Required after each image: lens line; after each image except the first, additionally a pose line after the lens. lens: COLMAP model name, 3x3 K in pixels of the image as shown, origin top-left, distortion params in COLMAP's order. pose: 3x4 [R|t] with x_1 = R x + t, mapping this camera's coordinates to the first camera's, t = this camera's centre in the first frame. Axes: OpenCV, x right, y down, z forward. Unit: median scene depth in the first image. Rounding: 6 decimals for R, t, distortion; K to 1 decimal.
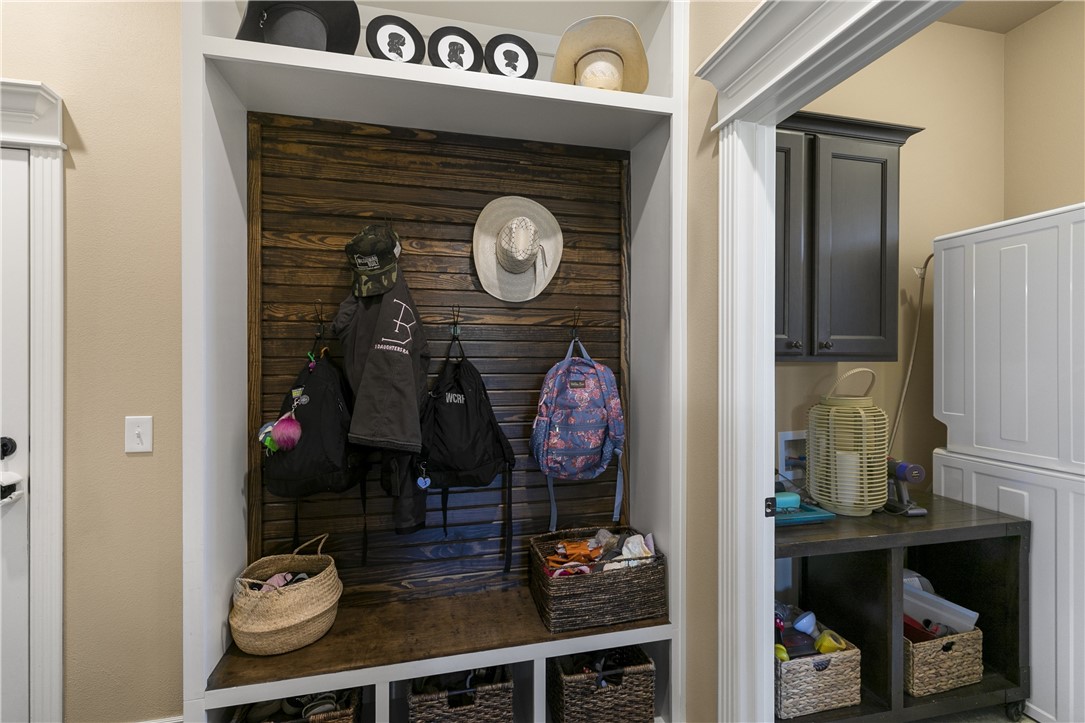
lens RADIAL K [[506.4, 0, 549.1], [0, 506.4, 354.0], [0, 0, 1]] dist [0.003268, -0.001012]
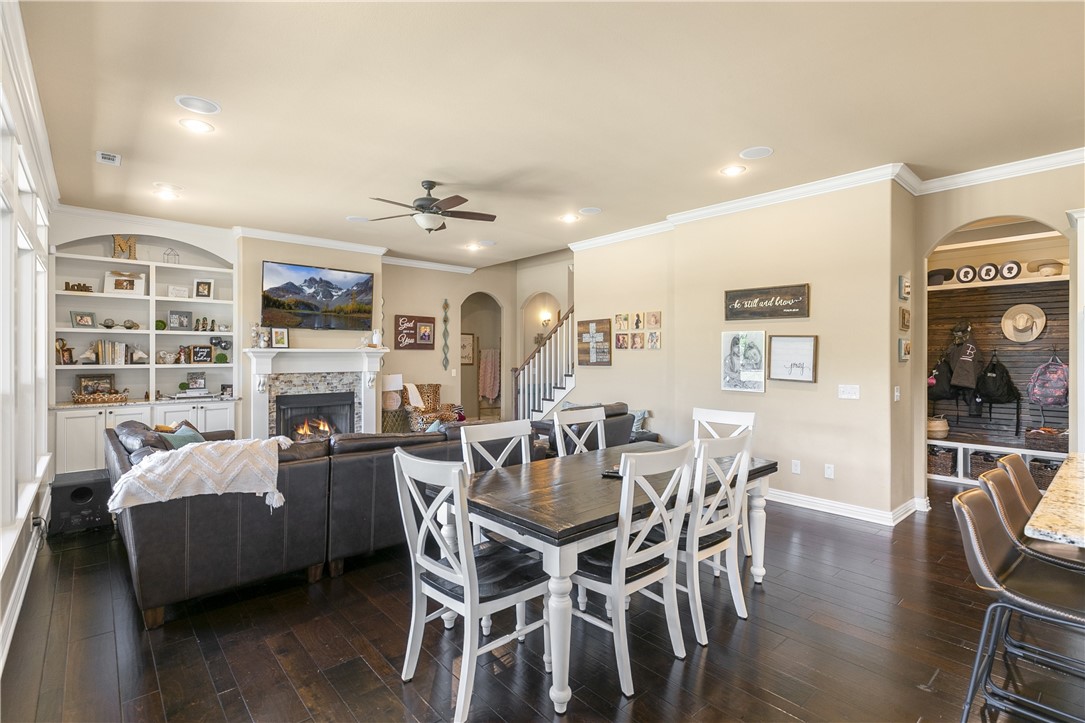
lens RADIAL K [[506.4, 0, 546.2], [0, 506.4, 356.3], [0, 0, 1]] dist [0.003268, -0.001012]
pose [[0.462797, 0.000669, -0.886464, 1.269102], [-0.003104, 0.999995, -0.000866, -0.015526], [0.886459, 0.003152, 0.462797, -2.782736]]
